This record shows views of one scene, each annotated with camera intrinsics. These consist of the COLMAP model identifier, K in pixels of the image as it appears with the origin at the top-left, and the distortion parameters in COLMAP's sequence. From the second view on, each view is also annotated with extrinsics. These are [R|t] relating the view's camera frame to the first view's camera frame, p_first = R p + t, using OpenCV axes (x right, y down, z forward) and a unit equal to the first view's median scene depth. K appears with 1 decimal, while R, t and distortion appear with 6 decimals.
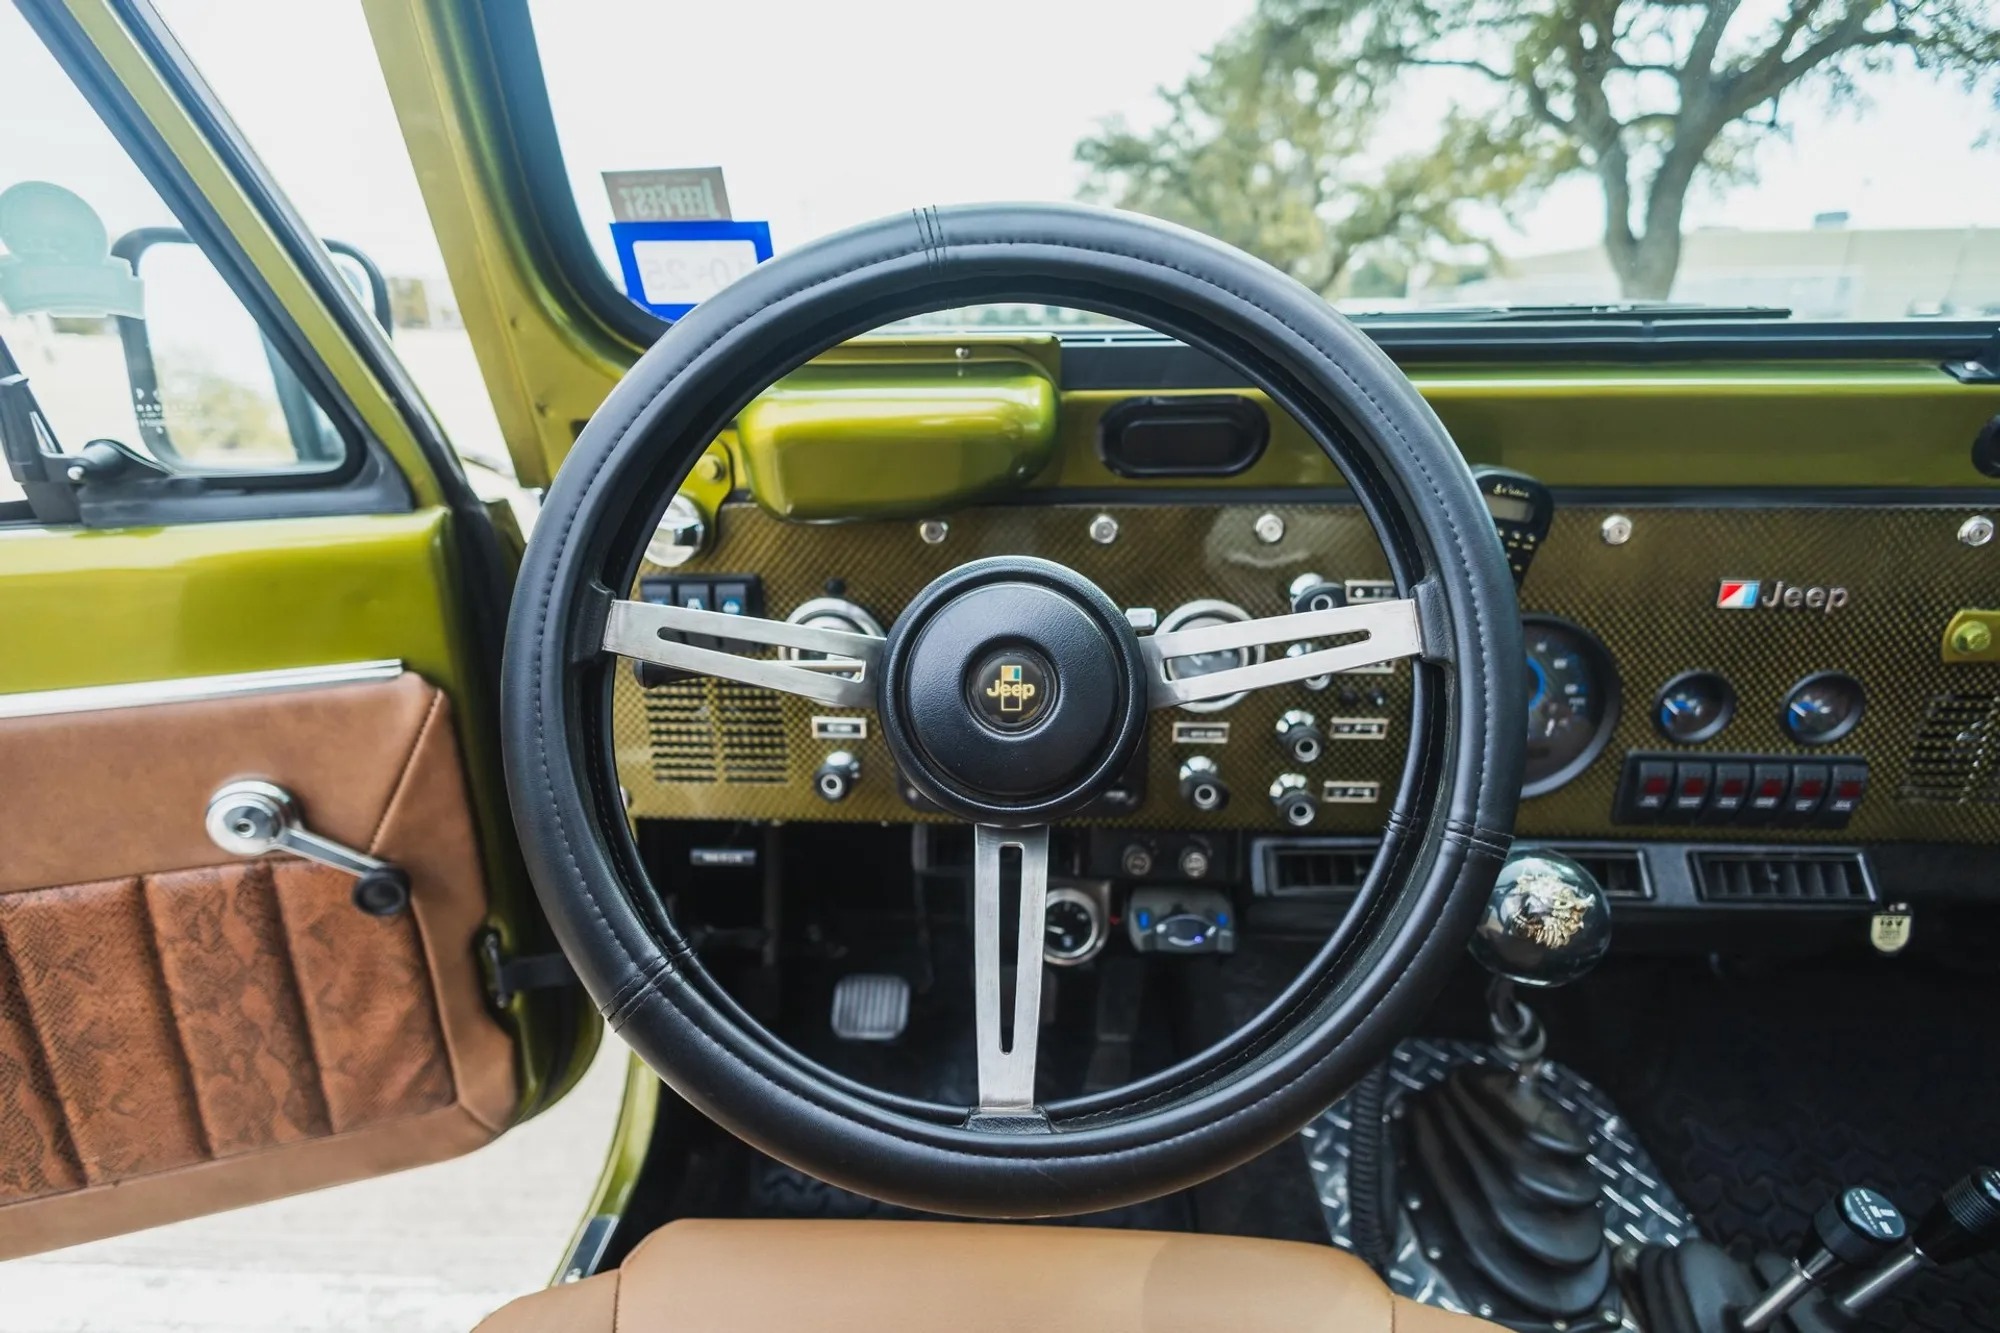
lens RADIAL K [[1004.3, 0, 998.2], [0, 1004.3, 676.2], [0, 0, 1]] dist [0.001165, -0.000294]
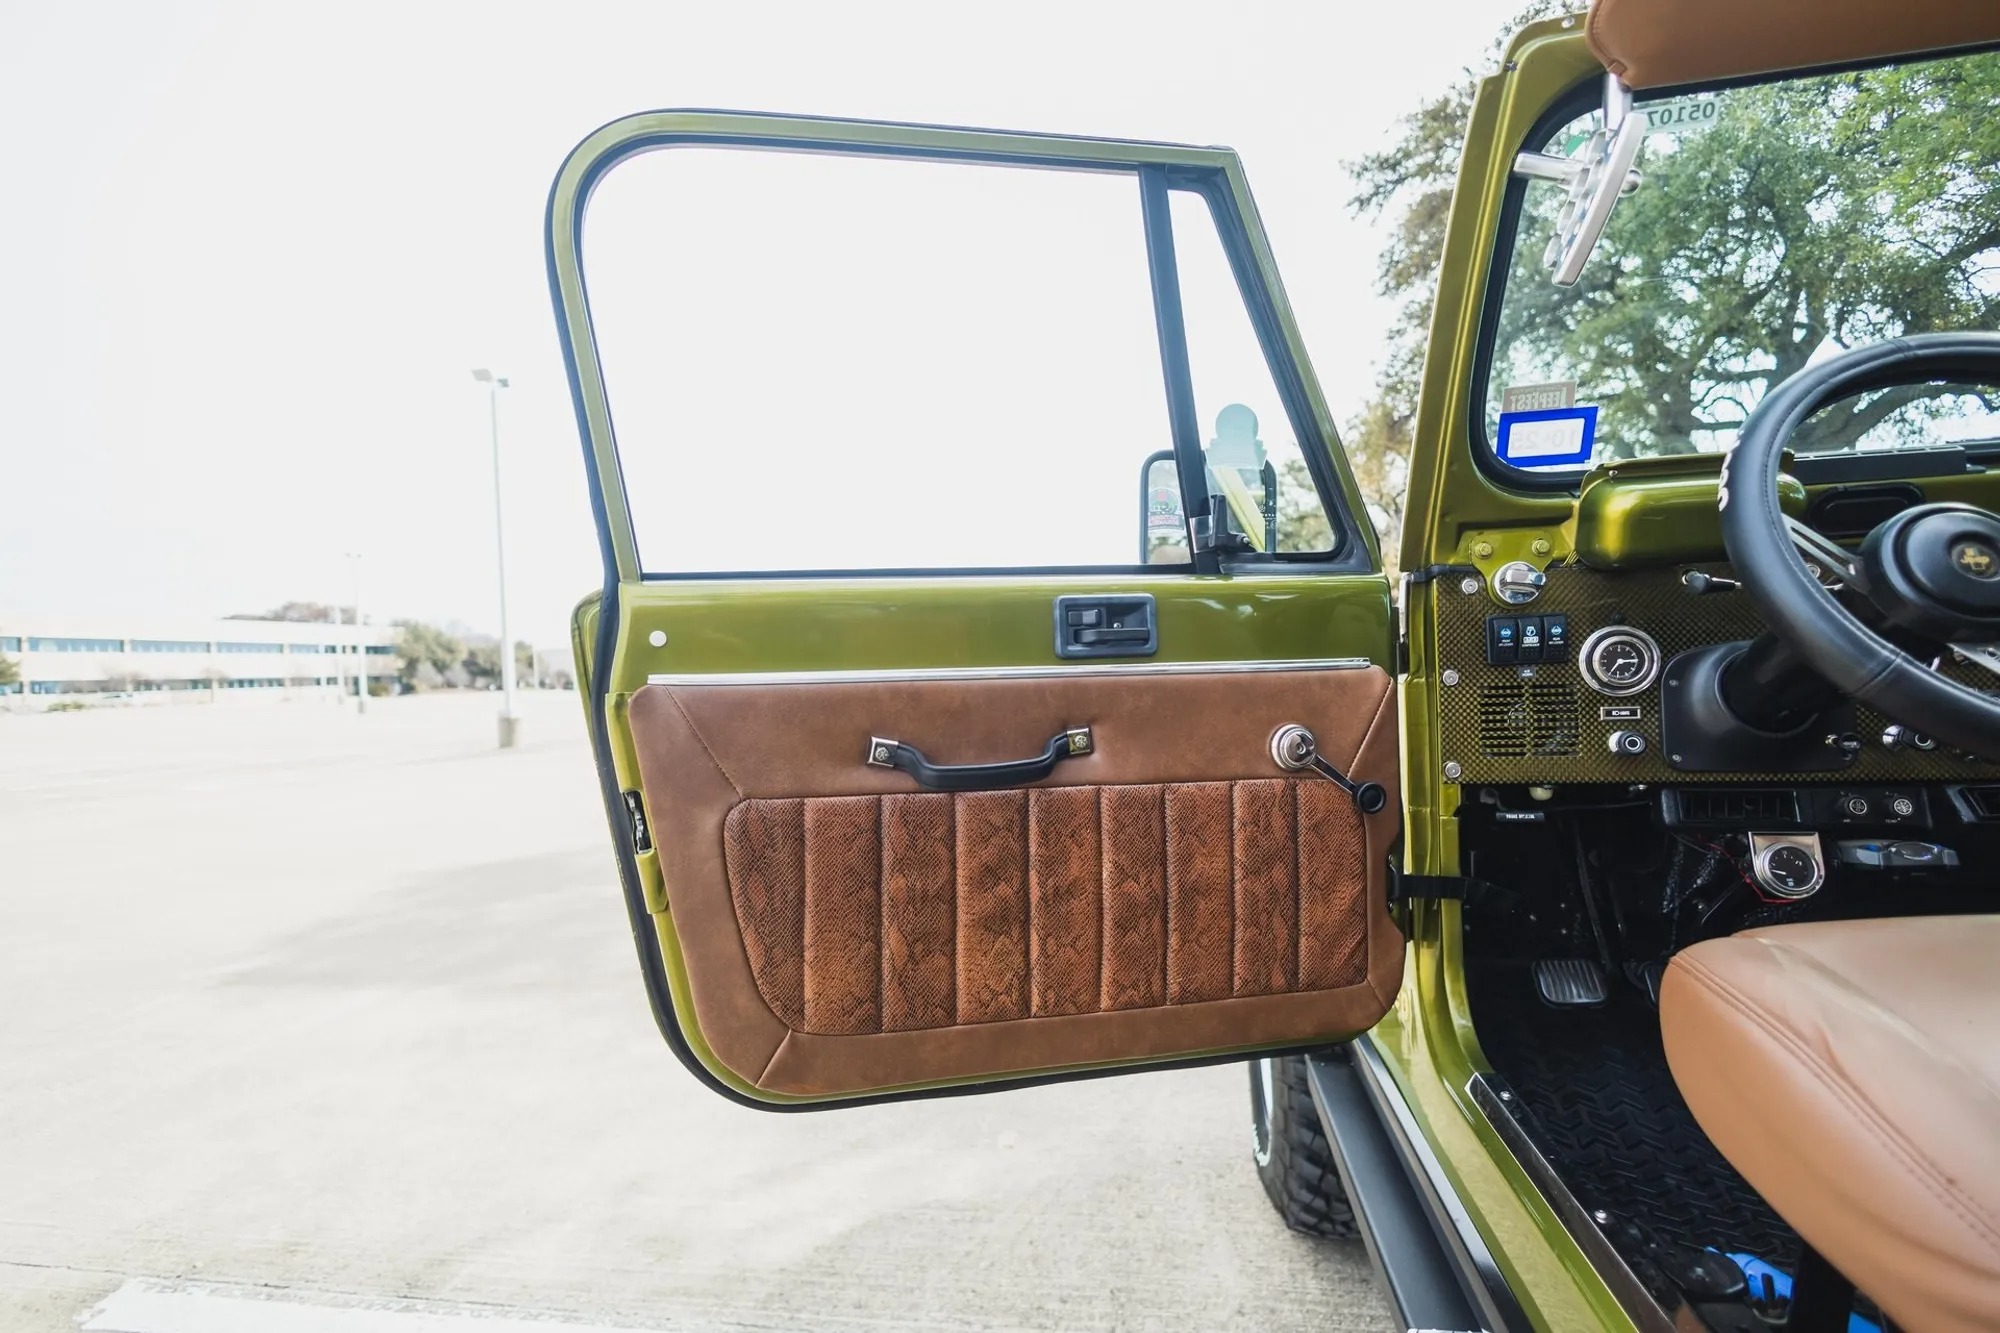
lens RADIAL K [[929.5, 0, 1003.1], [0, 929.5, 676.2], [0, 0, 1]] dist [0.014775, -0.000393]
pose [[0.992322, -0.026686, -0.120768, -0.978206], [-0.014126, 0.945601, -0.325021, 0.506331], [0.122872, 0.324231, 0.937964, -0.492261]]
